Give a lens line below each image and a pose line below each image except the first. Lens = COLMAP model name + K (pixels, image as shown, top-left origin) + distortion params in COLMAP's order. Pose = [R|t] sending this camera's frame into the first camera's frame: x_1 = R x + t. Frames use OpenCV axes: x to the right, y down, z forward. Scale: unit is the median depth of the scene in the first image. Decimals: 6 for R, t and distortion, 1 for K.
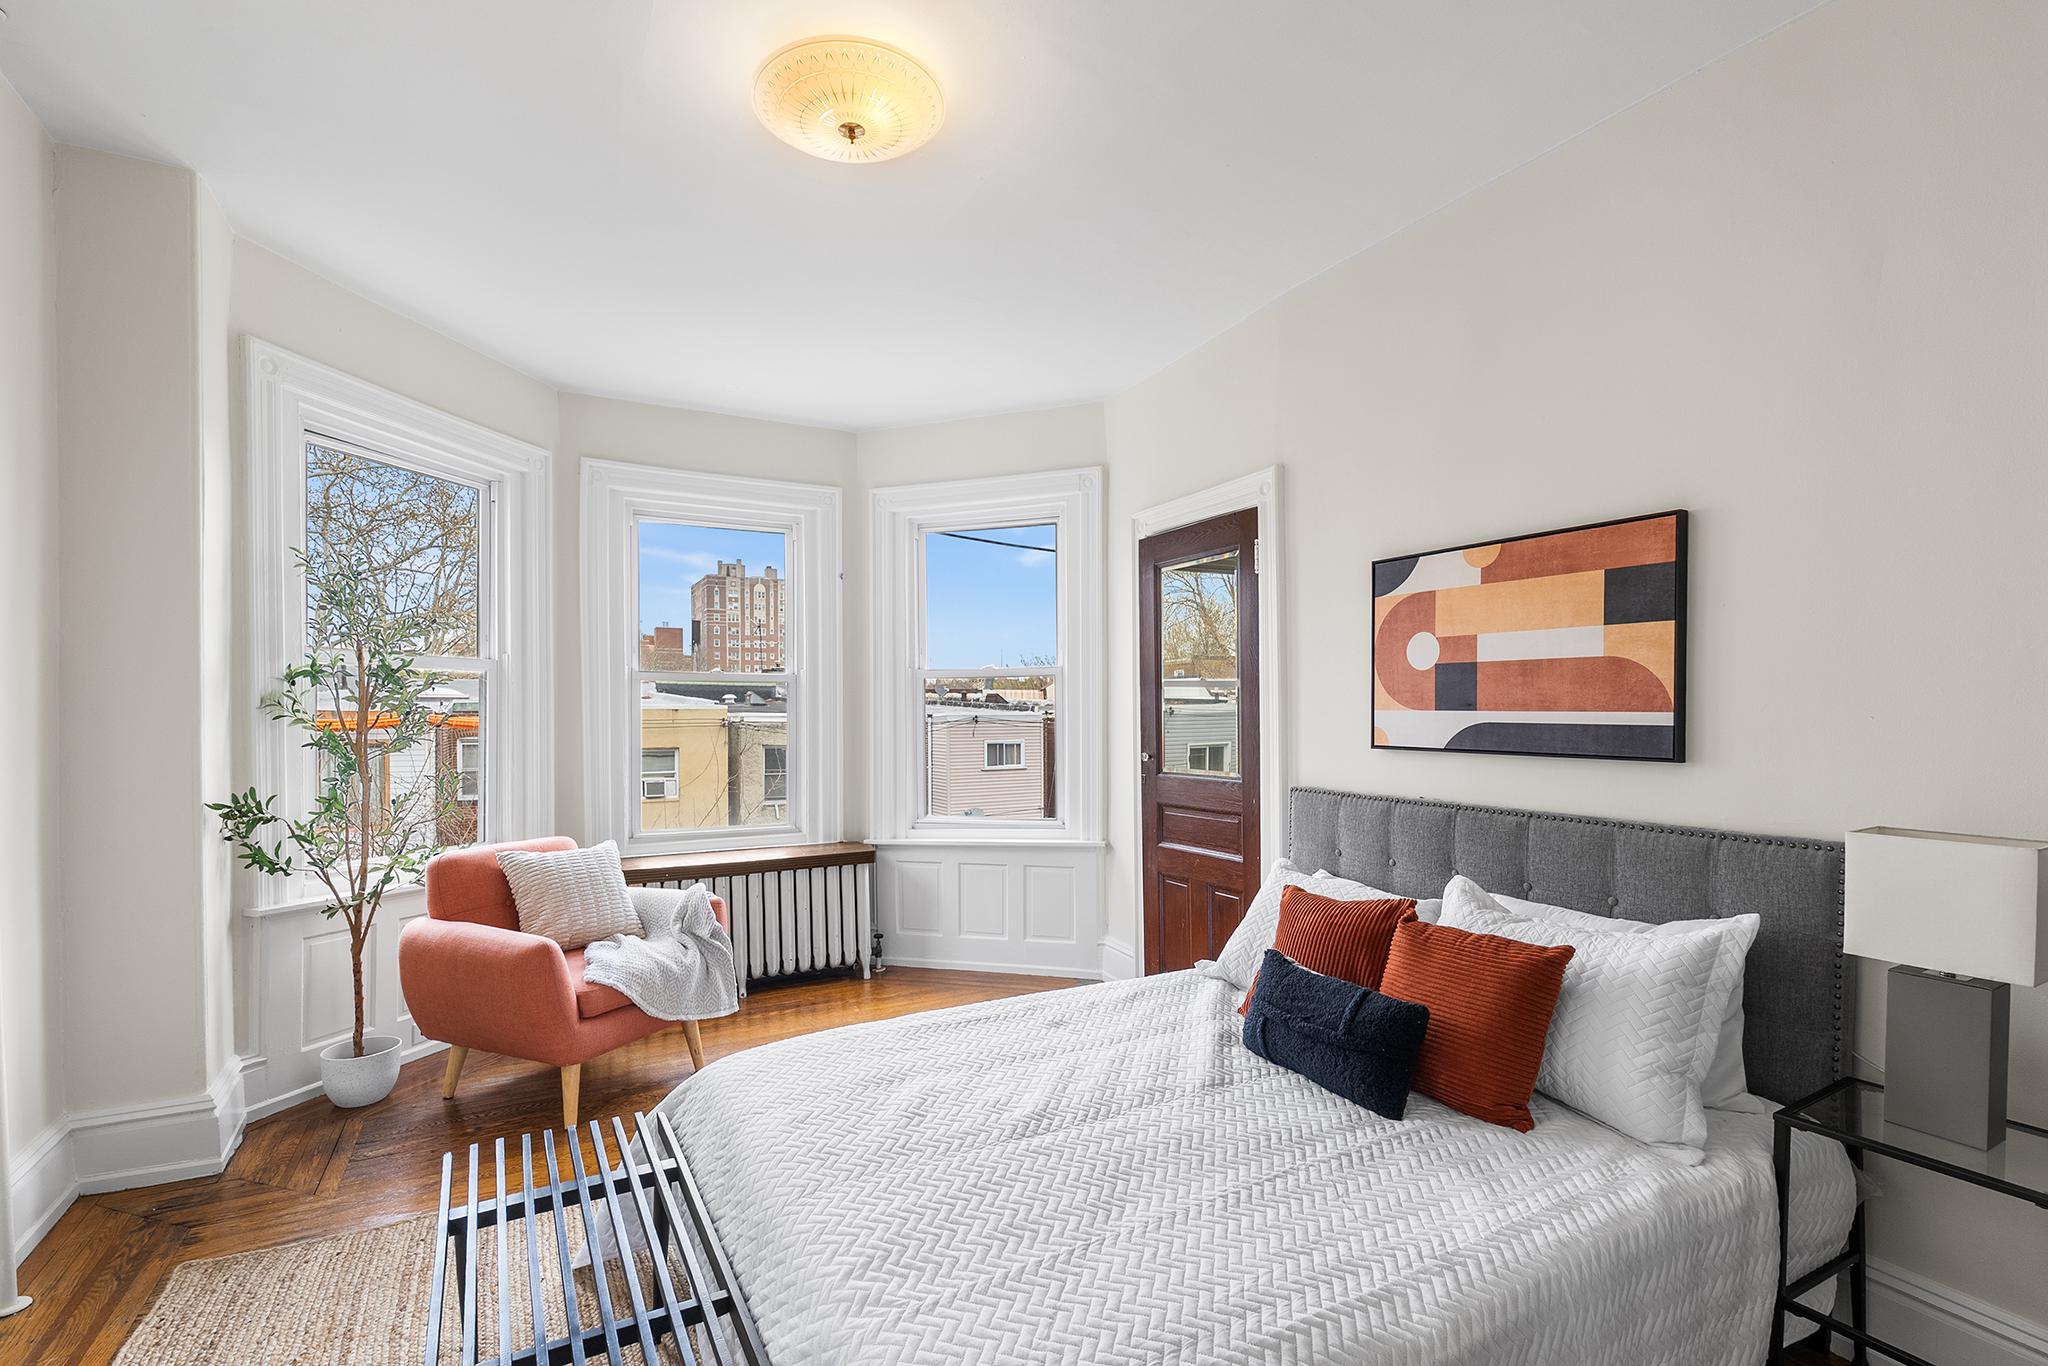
lens RADIAL K [[932.6, 0, 1018.5], [0, 932.6, 692.0], [0, 0, 1]] dist [-0.003401, -0.000269]
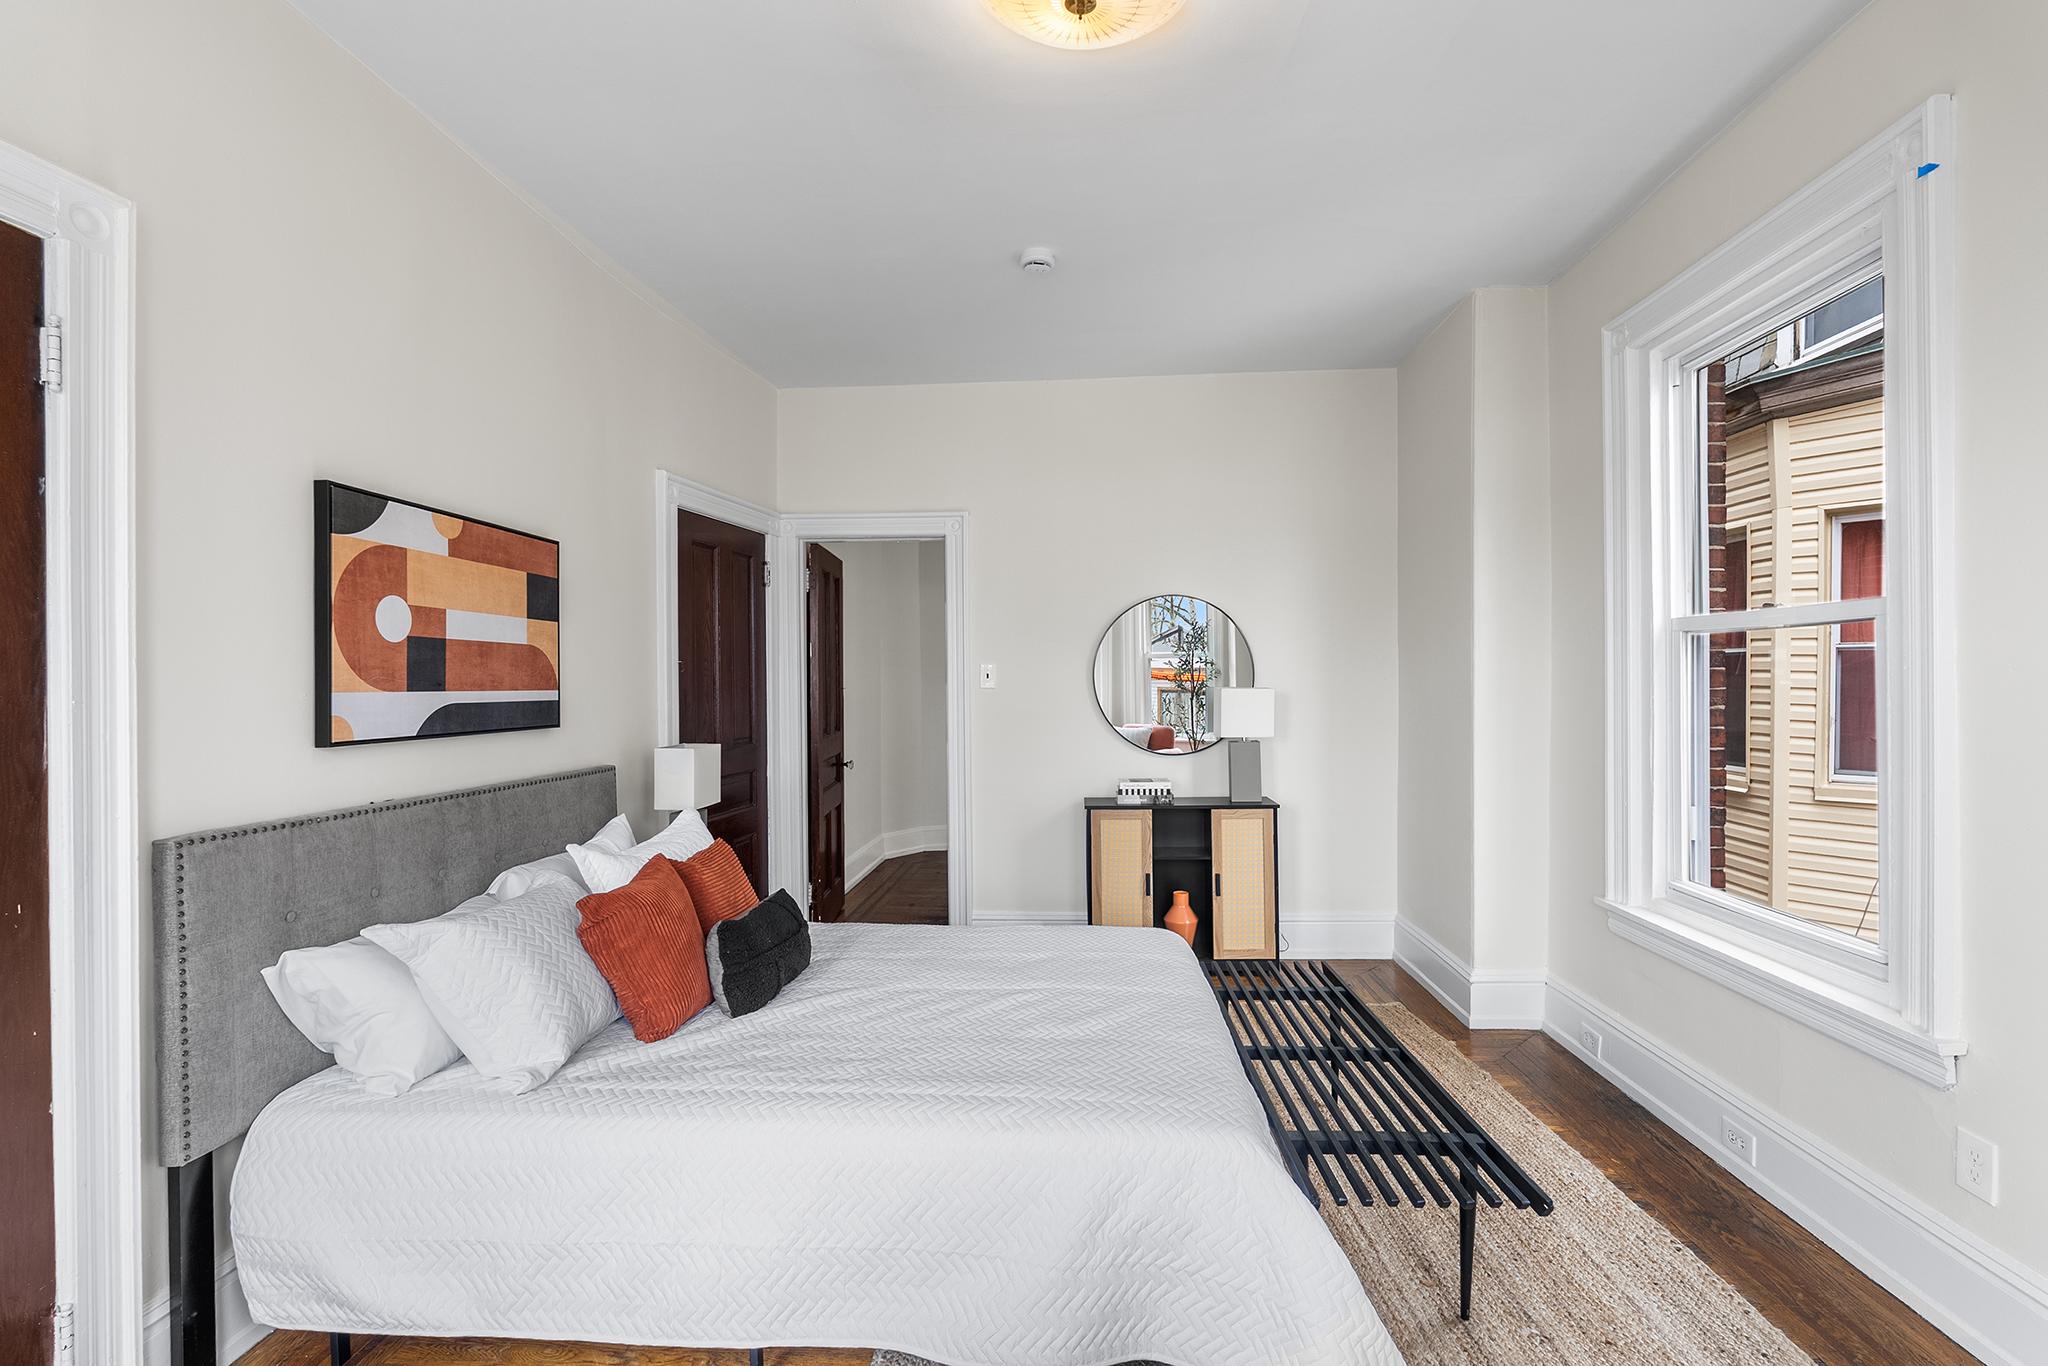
lens RADIAL K [[932.6, 0, 1018.5], [0, 932.6, 692.0], [0, 0, 1]] dist [-0.003401, -0.000269]
pose [[-0.832214, 0.005775, 0.554424, -0.497537], [0.004518, 0.999983, -0.003633, 0.026925], [-0.554436, -0.000519, -0.832226, 1.459075]]
